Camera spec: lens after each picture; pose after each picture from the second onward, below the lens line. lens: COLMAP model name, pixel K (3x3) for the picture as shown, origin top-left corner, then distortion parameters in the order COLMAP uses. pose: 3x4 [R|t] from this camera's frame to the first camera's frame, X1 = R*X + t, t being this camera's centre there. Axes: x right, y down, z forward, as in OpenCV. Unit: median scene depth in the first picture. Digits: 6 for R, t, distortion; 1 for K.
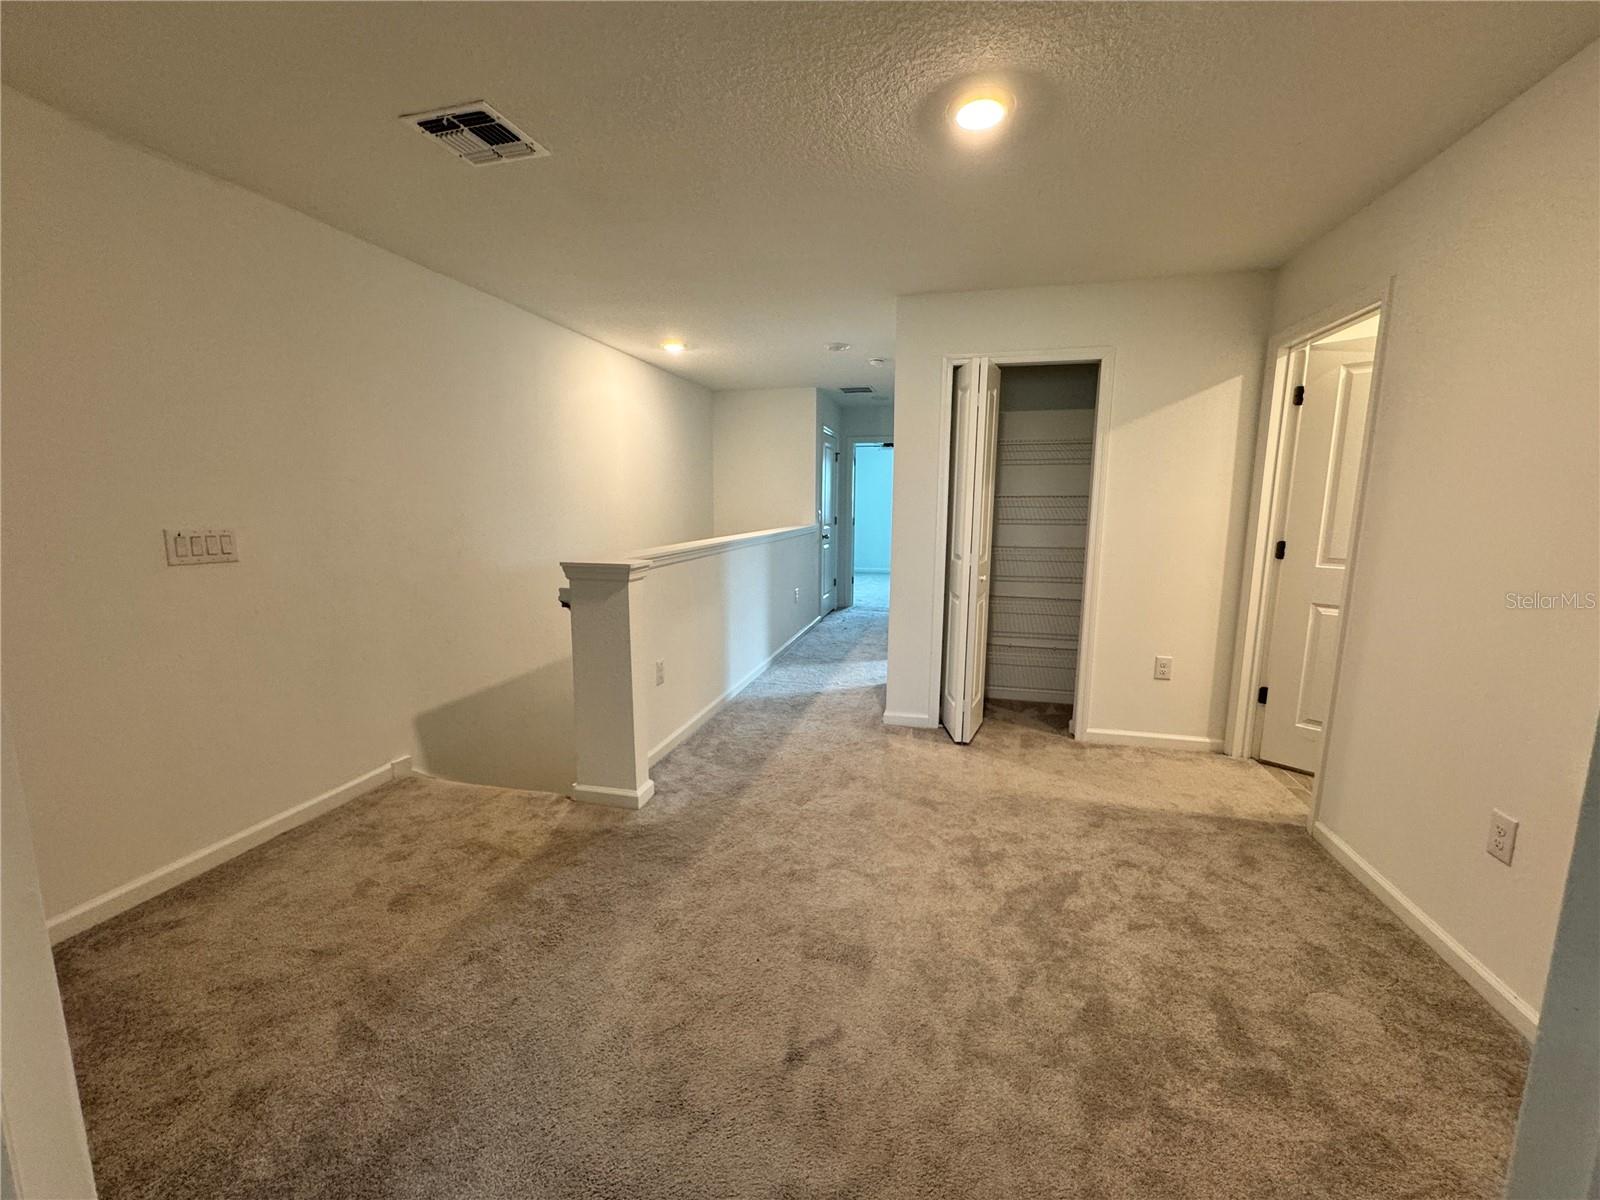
lens RADIAL K [[638.0, 0, 794.2], [0, 638.0, 594.9], [0, 0, 1]] dist [-0.007919, 0.001065]
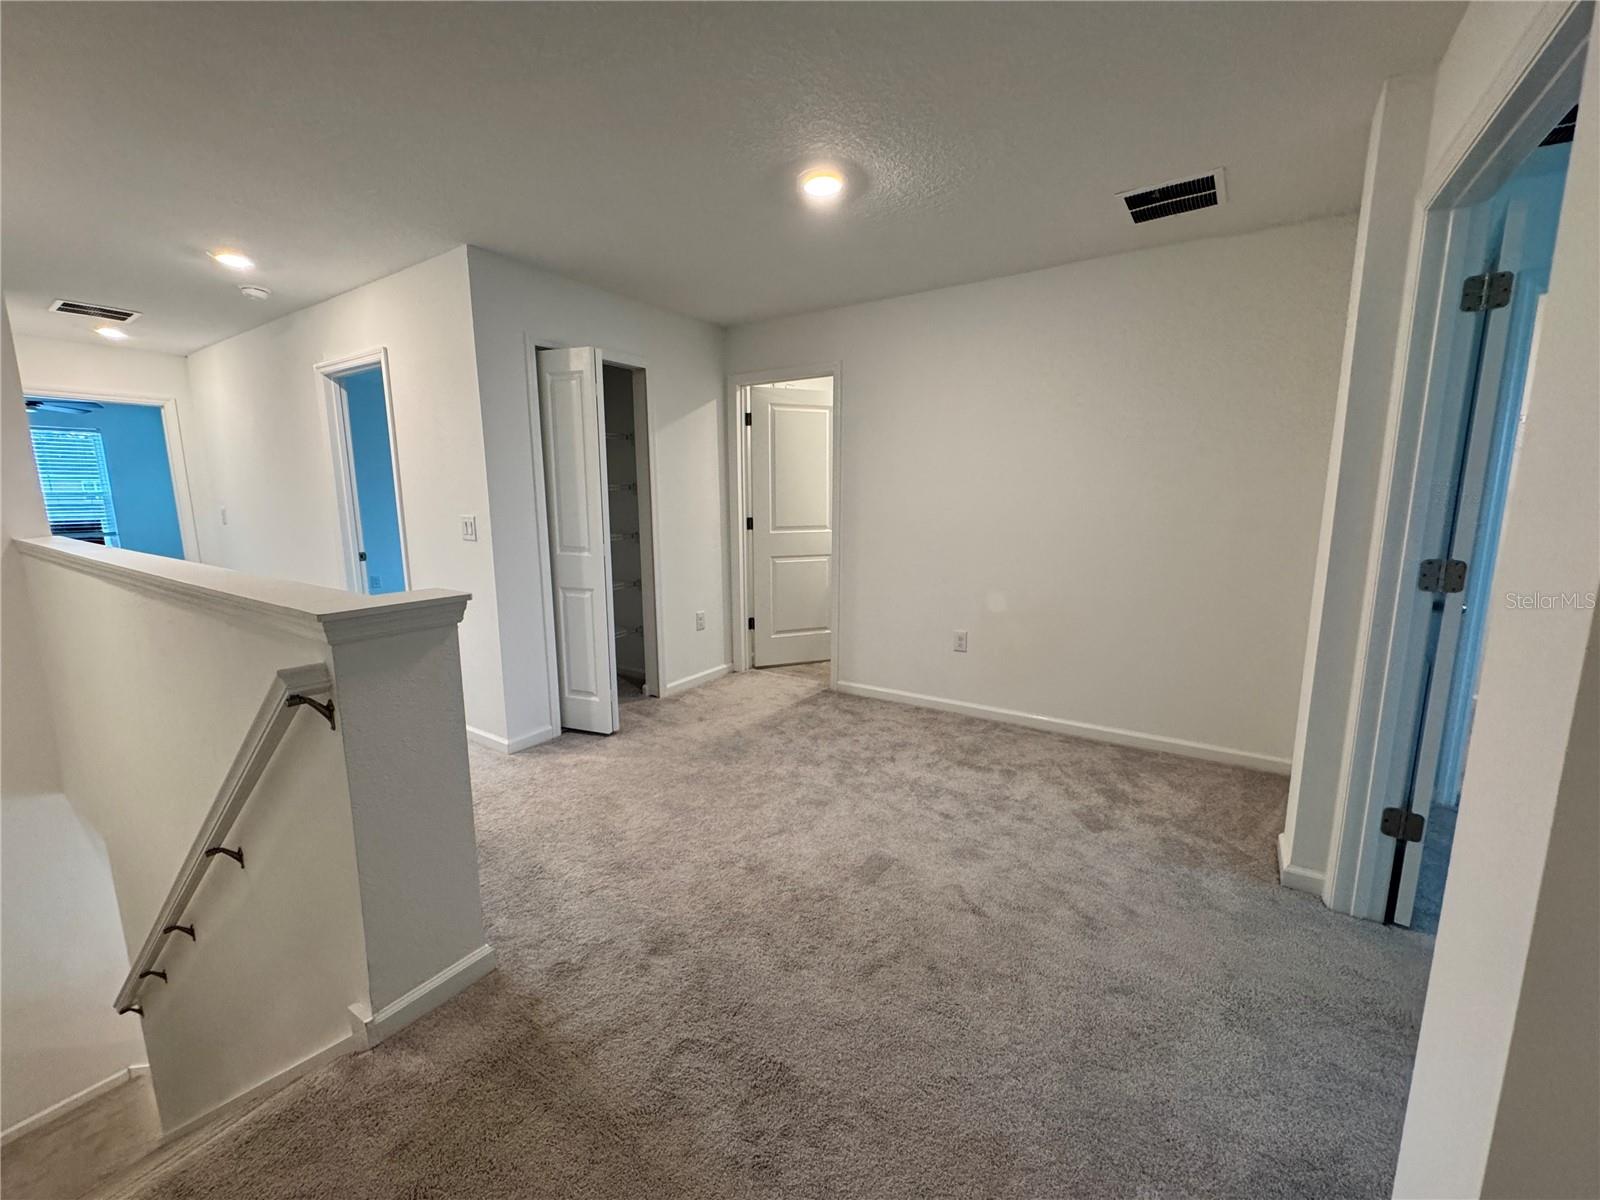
lens RADIAL K [[638.0, 0, 801.2], [0, 638.0, 597.3], [0, 0, 1]] dist [-0.007919, 0.001065]
pose [[0.330117, -0.159556, 0.930357, -0.616947], [0.142515, 0.982737, 0.117971, -0.062239], [-0.933120, 0.093646, 0.347157, 0.401807]]
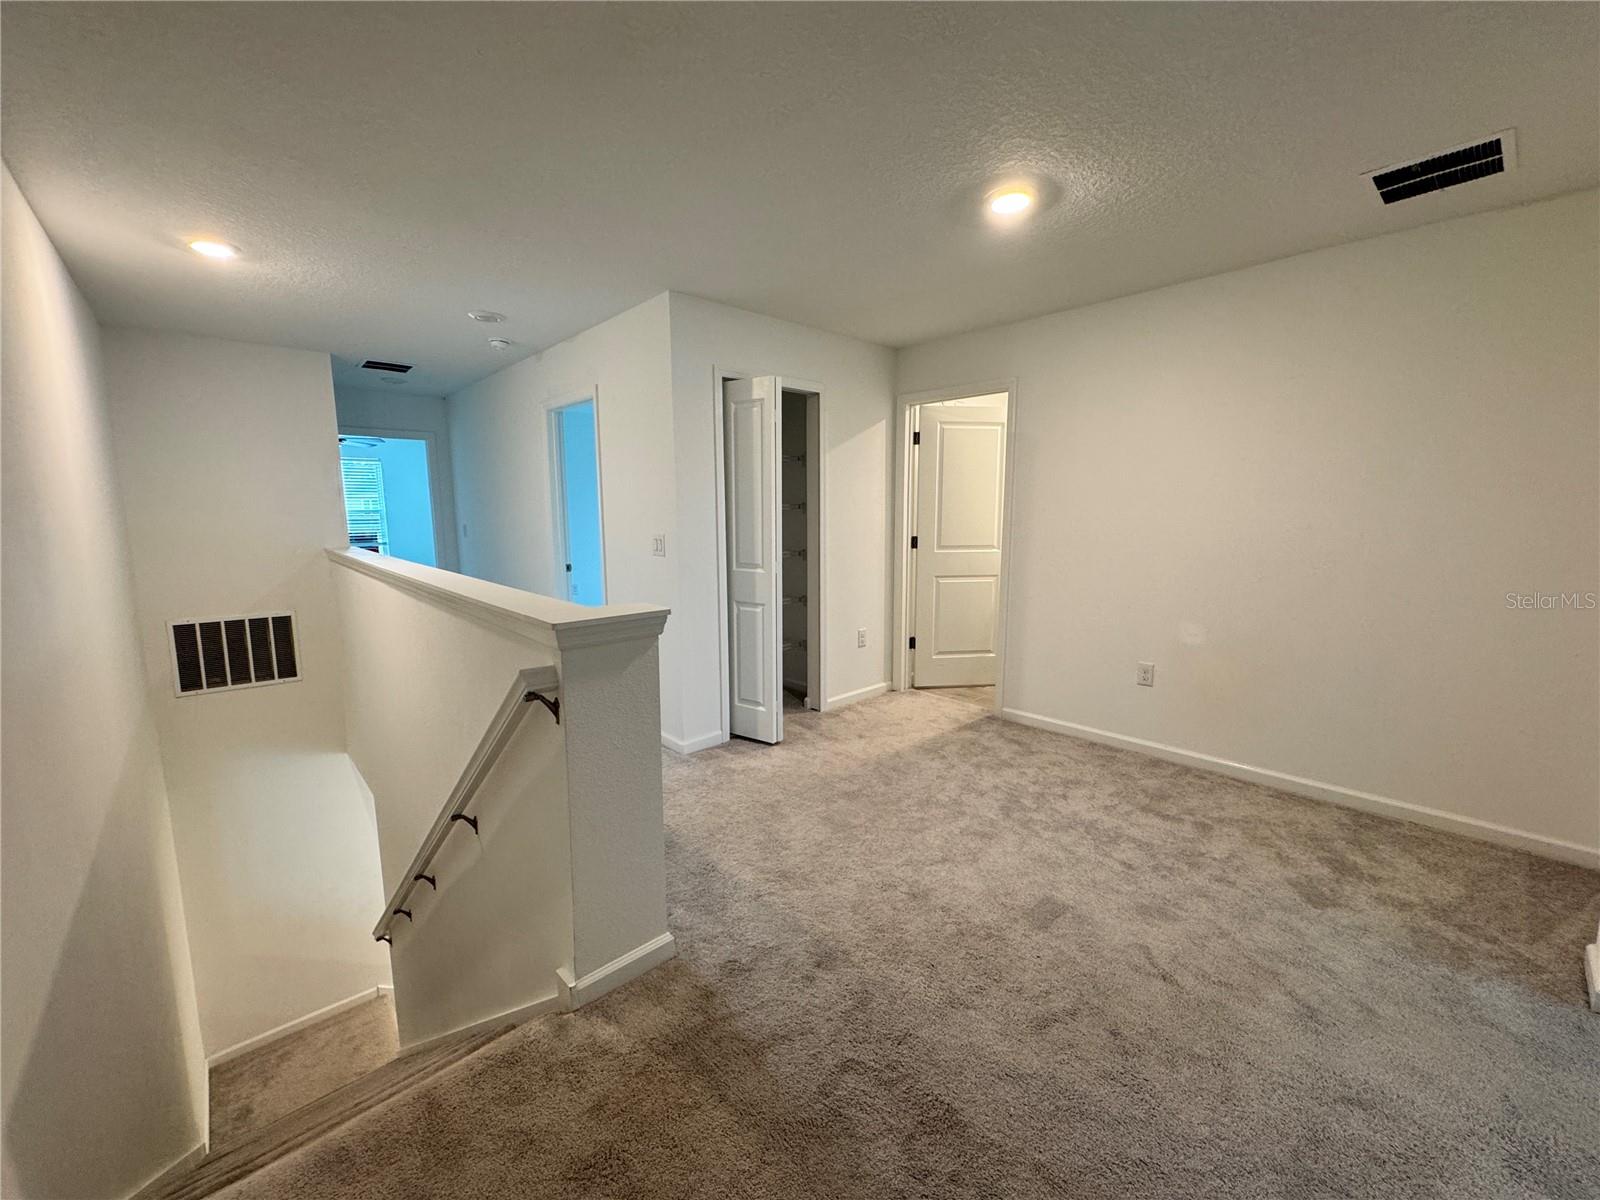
lens RADIAL K [[638.0, 0, 800.5], [0, 638.0, 597.2], [0, 0, 1]] dist [-0.007919, 0.001065]
pose [[0.546579, -0.123311, 0.828279, -0.631000], [0.129446, 0.989652, 0.061914, -0.072921], [-0.827342, 0.073376, 0.556885, 0.418392]]
